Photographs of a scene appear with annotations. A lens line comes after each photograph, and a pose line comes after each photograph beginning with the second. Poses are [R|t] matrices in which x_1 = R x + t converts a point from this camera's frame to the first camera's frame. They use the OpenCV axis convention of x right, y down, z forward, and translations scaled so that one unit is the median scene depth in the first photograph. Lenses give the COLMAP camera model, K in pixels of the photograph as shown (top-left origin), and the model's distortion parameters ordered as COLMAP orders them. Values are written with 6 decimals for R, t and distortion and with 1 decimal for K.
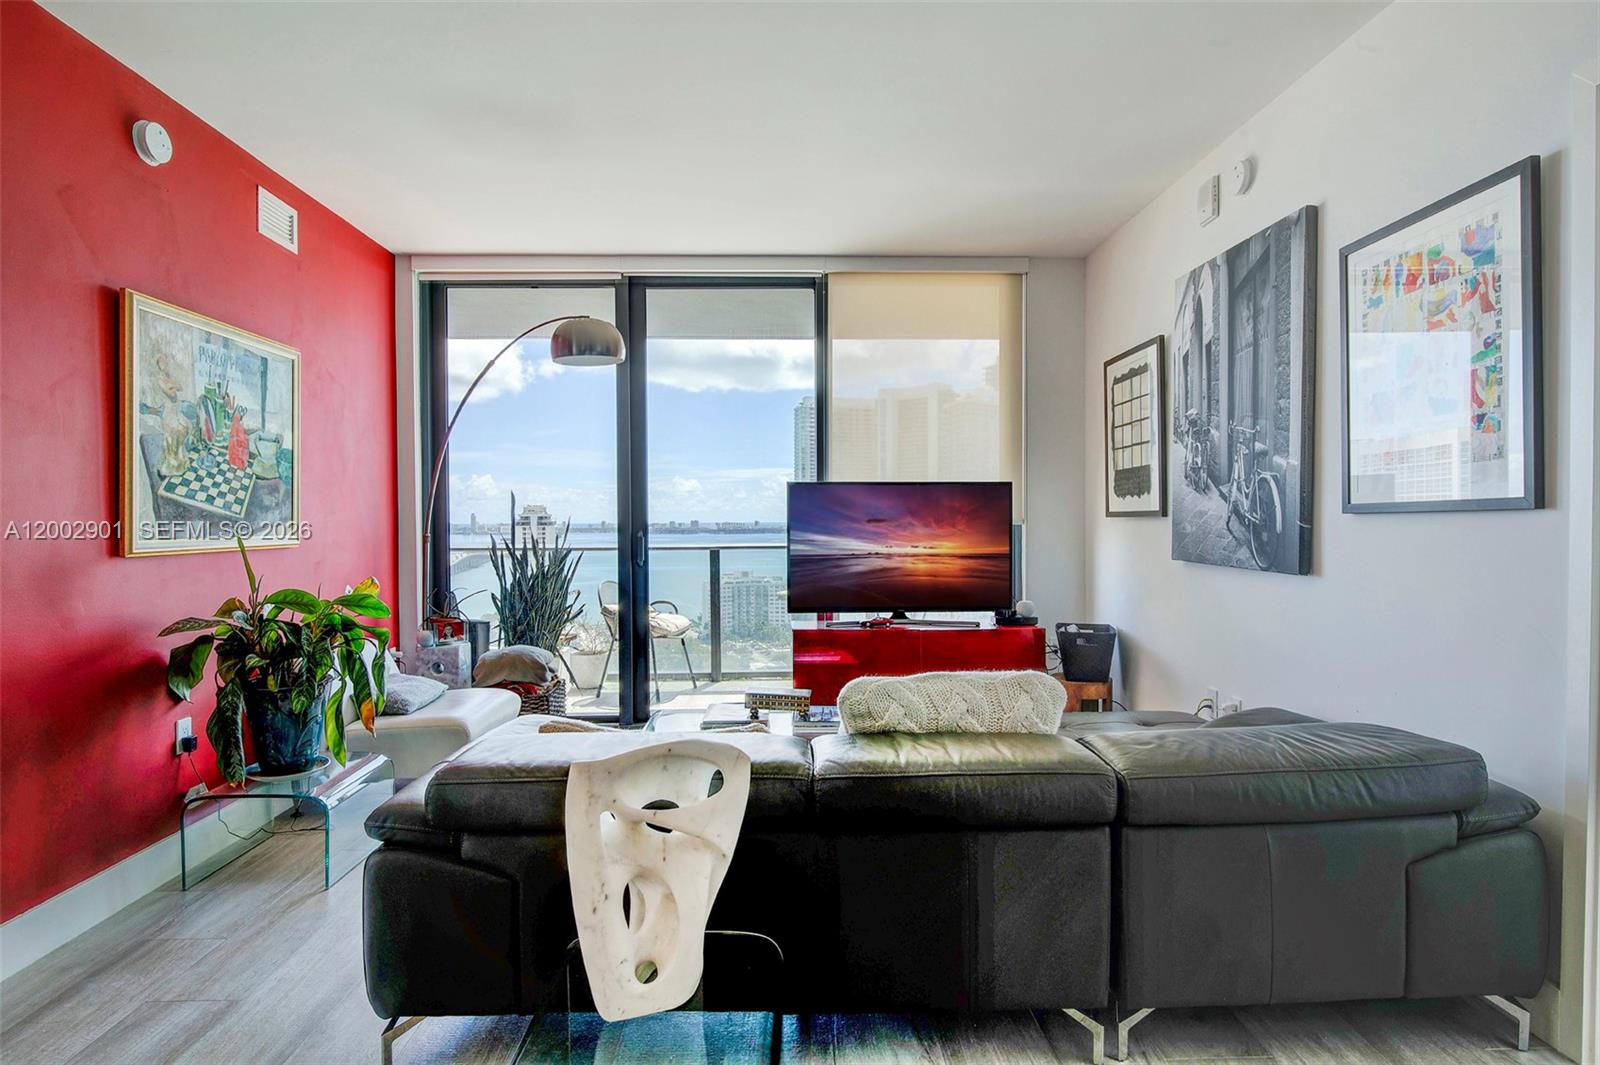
lens RADIAL K [[859.5, 0, 800.0], [0, 859.5, 532.5], [0, 0, 1]] dist [-0.004743, -0.000886]
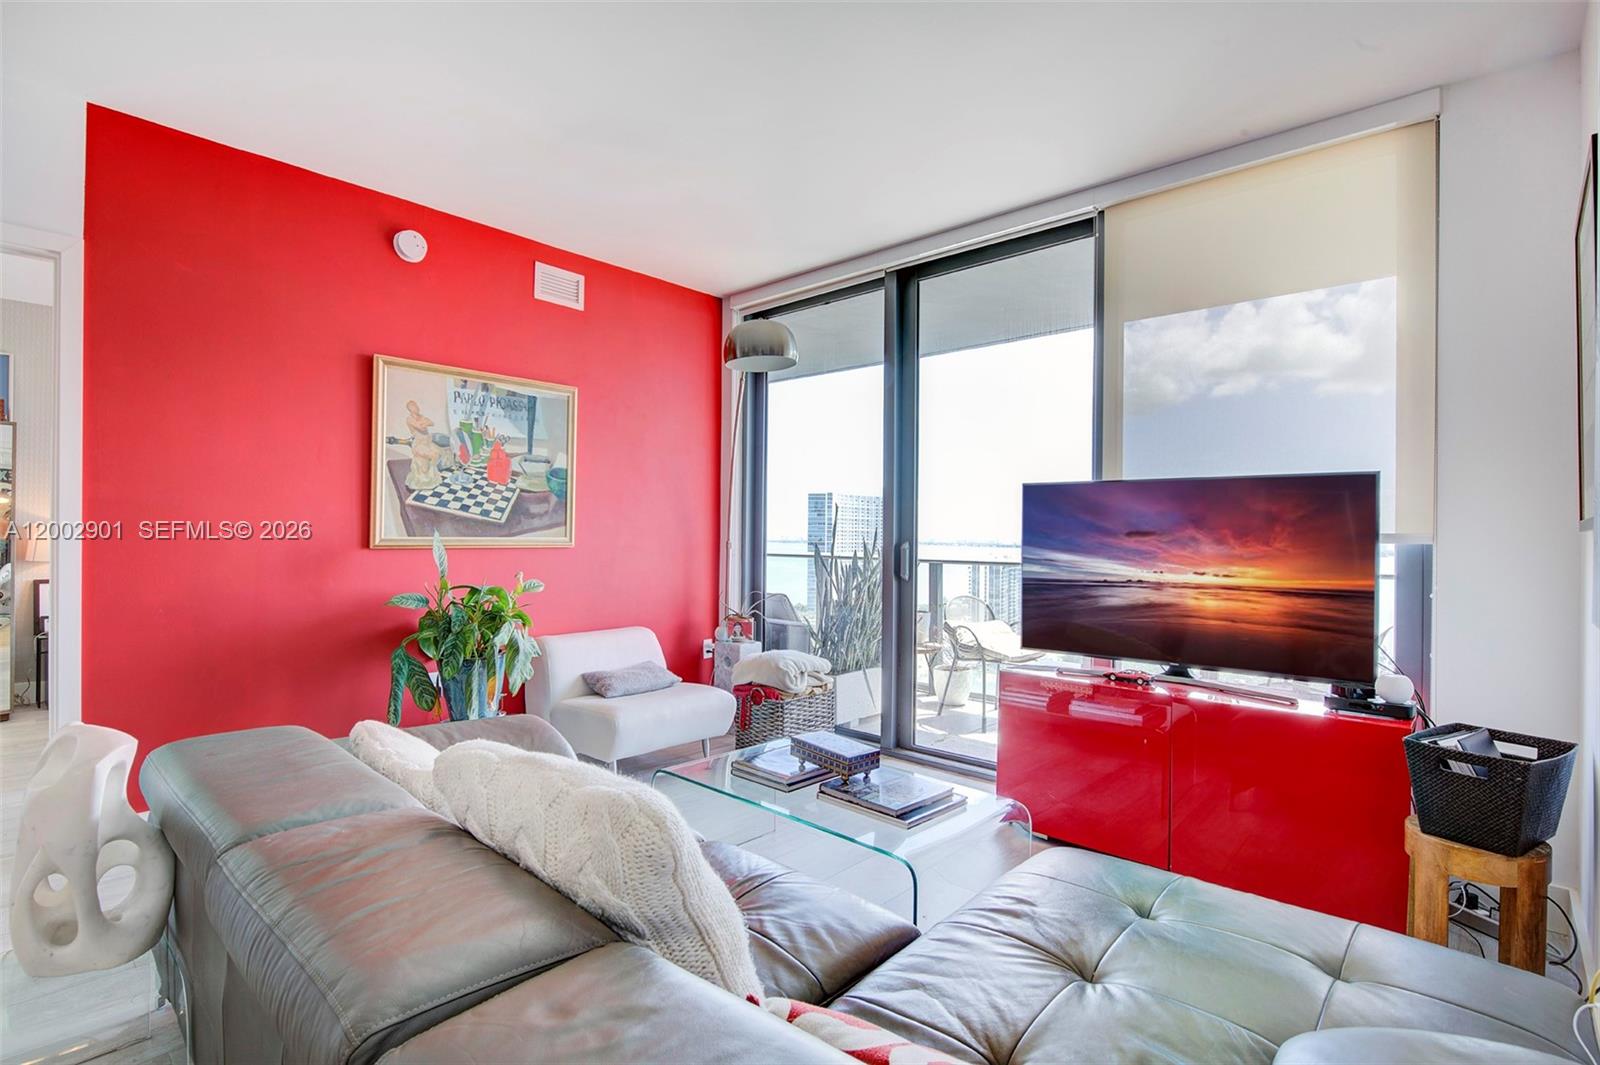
lens RADIAL K [[777.1, 0, 800.0], [0, 777.1, 532.5], [0, 0, 1]] dist [-0.001998, -0.000278]
pose [[0.710539, 0.009857, -0.703589, 0.488475], [-0.025379, 0.999610, -0.011625, 0.000156], [0.703200, 0.026116, 0.710512, 0.496542]]
